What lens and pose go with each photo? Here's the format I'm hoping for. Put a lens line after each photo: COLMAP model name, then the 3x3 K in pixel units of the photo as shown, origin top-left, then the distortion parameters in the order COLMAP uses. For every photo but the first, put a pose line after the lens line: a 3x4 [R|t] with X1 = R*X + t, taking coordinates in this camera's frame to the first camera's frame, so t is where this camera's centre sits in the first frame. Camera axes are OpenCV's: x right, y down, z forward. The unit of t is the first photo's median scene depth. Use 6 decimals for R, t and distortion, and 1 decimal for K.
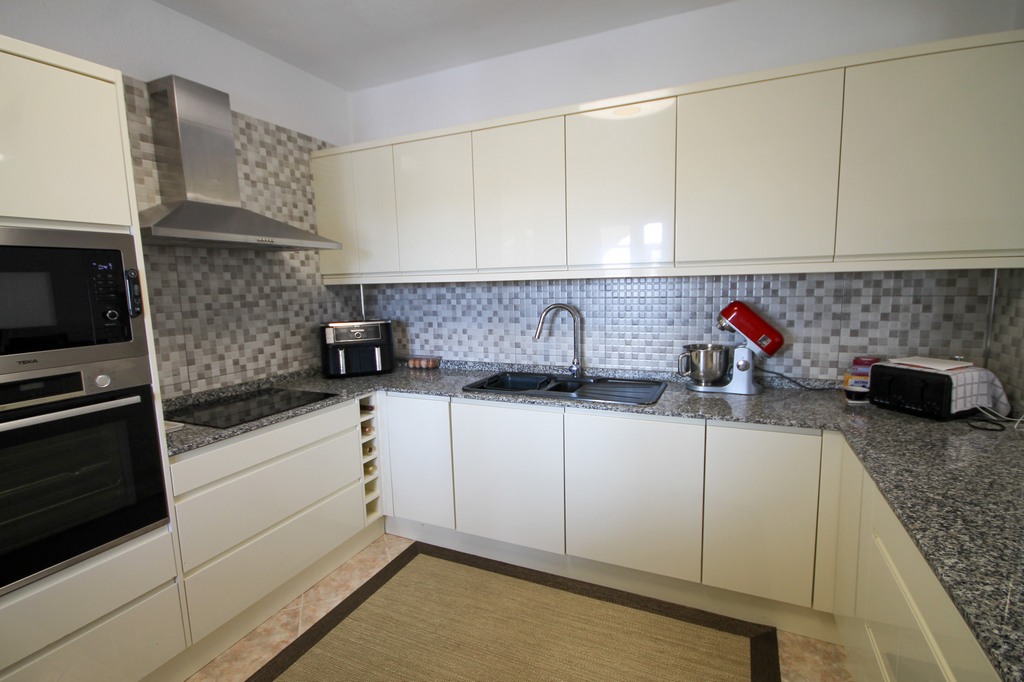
lens RADIAL K [[478.8, 0, 524.6], [0, 478.8, 346.8], [0, 0, 1]] dist [-0.001949, -0.004848]
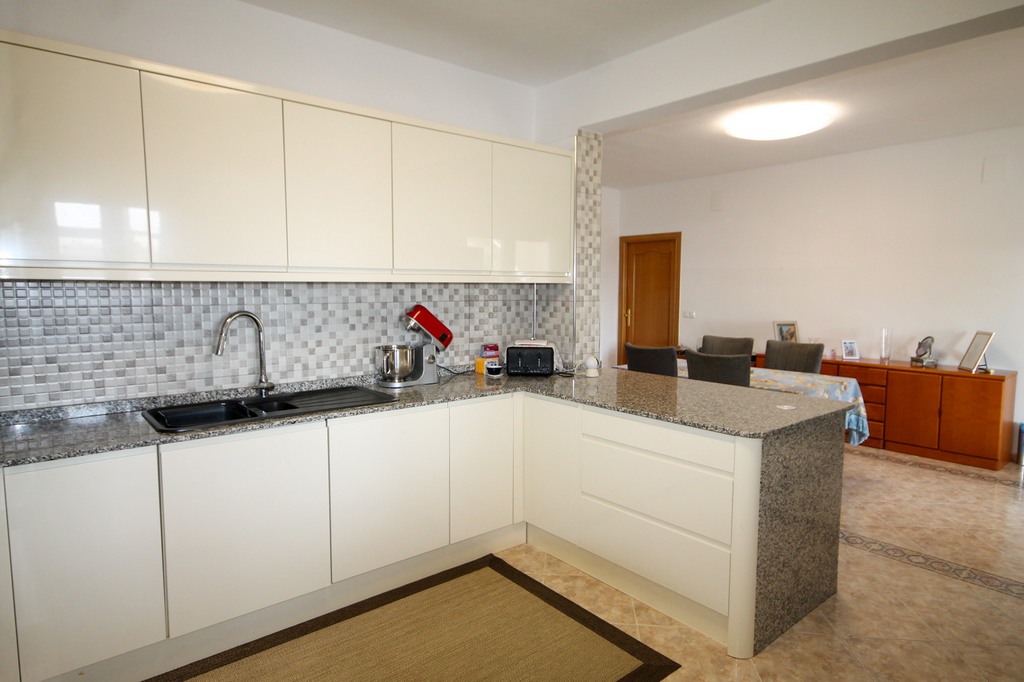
lens RADIAL K [[621.6, 0, 540.4], [0, 621.6, 341.1], [0, 0, 1]] dist [0.004969, 0.003048]
pose [[0.400720, -0.057571, 0.914390, -0.719970], [0.108343, 0.993999, 0.015104, 0.000959], [-0.909772, 0.093015, 0.404553, 0.106633]]
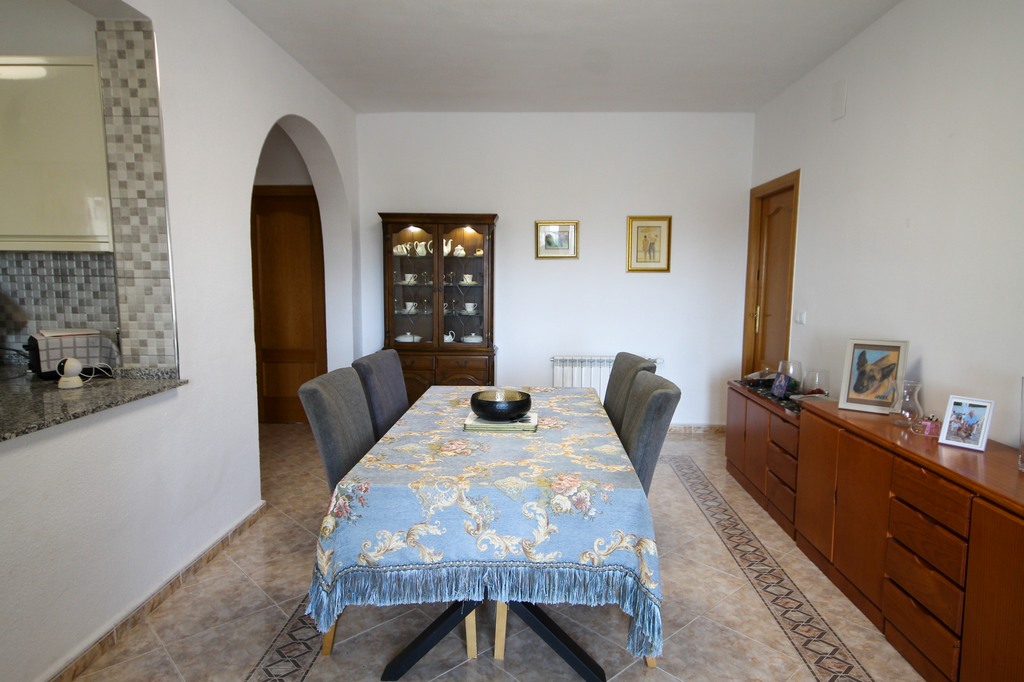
lens RADIAL K [[634.5, 0, 515.2], [0, 634.5, 344.5], [0, 0, 1]] dist [0.020125, -0.000116]
pose [[0.923879, -0.011945, 0.382498, 0.893397], [0.021108, 0.999582, -0.019767, 0.083440], [-0.382102, 0.026336, 0.923745, -0.605606]]
